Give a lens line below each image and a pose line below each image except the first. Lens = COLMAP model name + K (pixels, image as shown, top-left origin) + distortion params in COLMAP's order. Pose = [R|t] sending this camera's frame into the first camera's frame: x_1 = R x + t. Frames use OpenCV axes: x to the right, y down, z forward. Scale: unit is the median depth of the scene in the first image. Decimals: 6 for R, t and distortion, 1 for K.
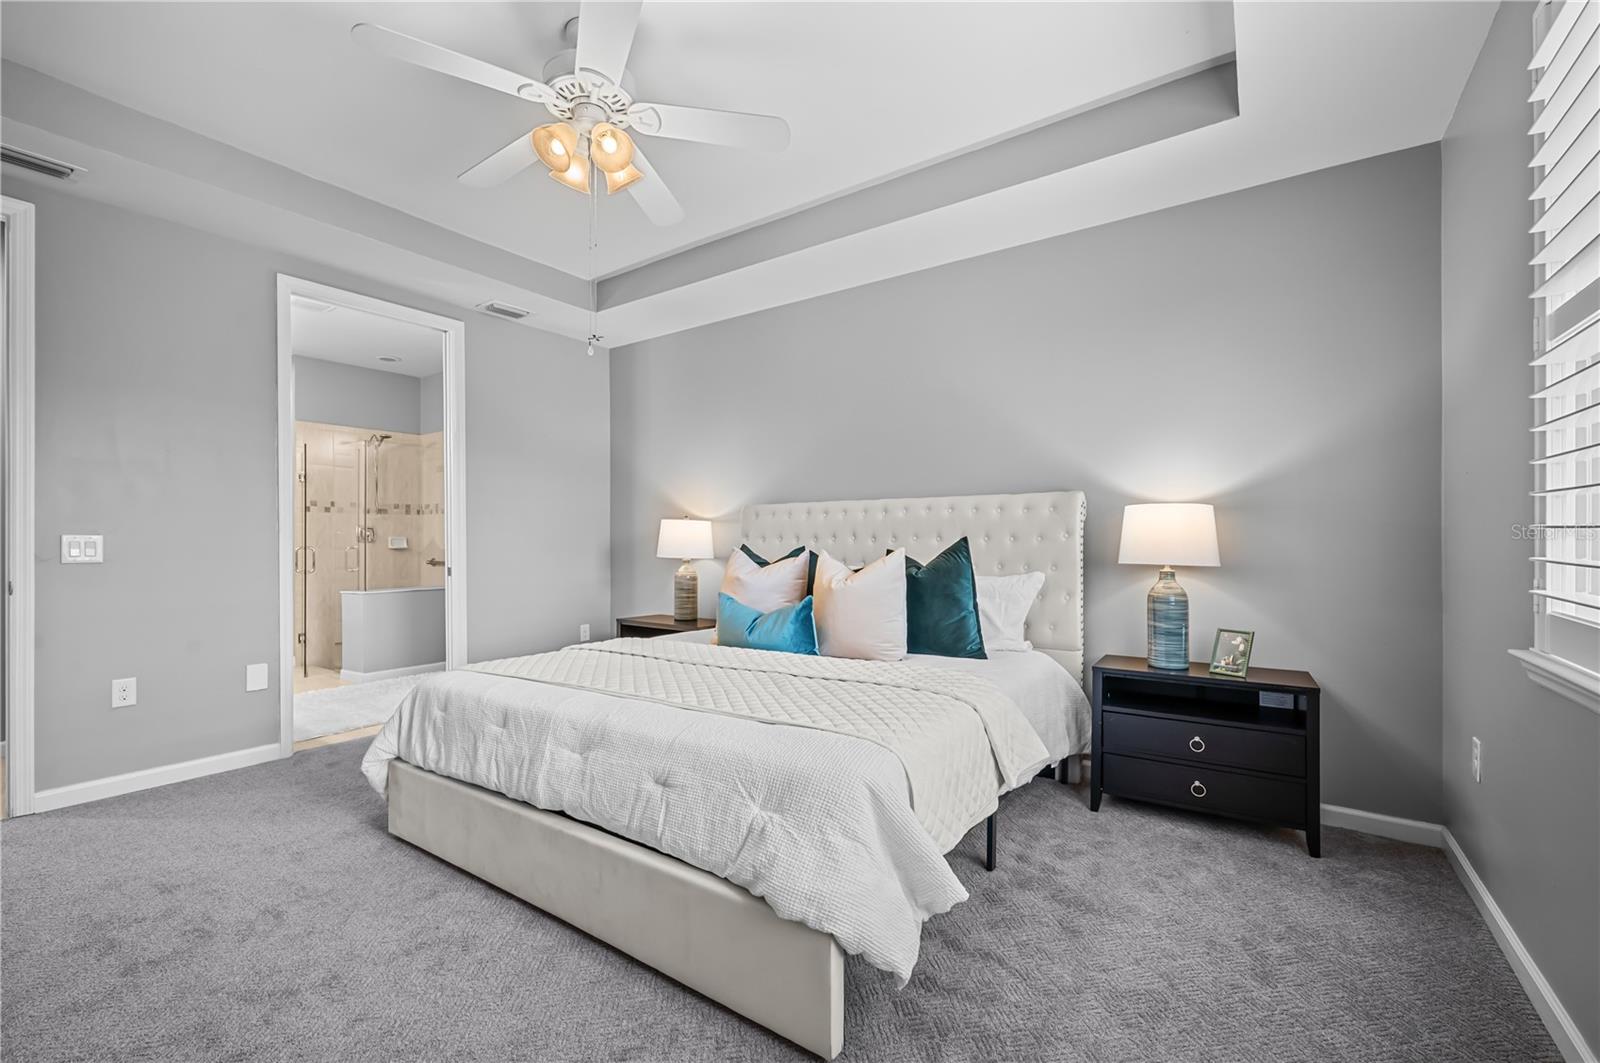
lens RADIAL K [[666.9, 0, 799.2], [0, 666.9, 537.7], [0, 0, 1]] dist [-0.001066, 0.000066]
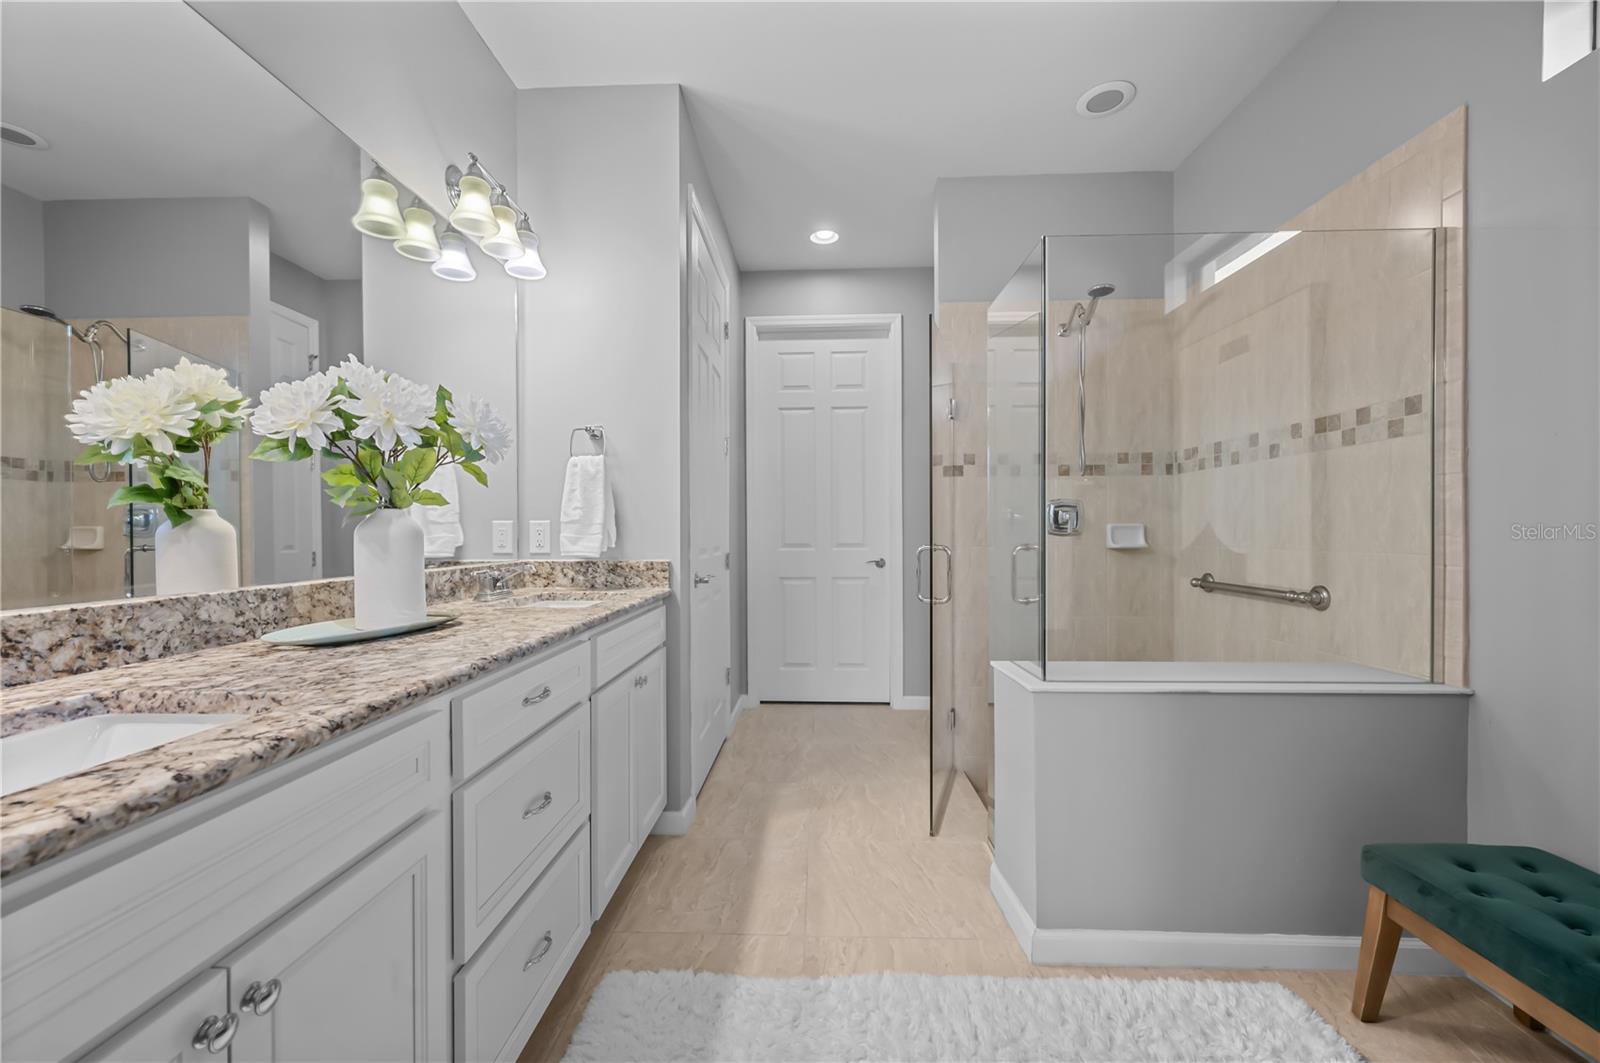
lens RADIAL K [[636.7, 0, 797.6], [0, 636.7, 534.6], [0, 0, 1]] dist [-0.000463, 0.000012]
pose [[0.537866, 0.004772, -0.843017, -0.349330], [0.003016, 0.999967, 0.007584, 0.002447], [0.843025, -0.006622, 0.537834, 0.565662]]
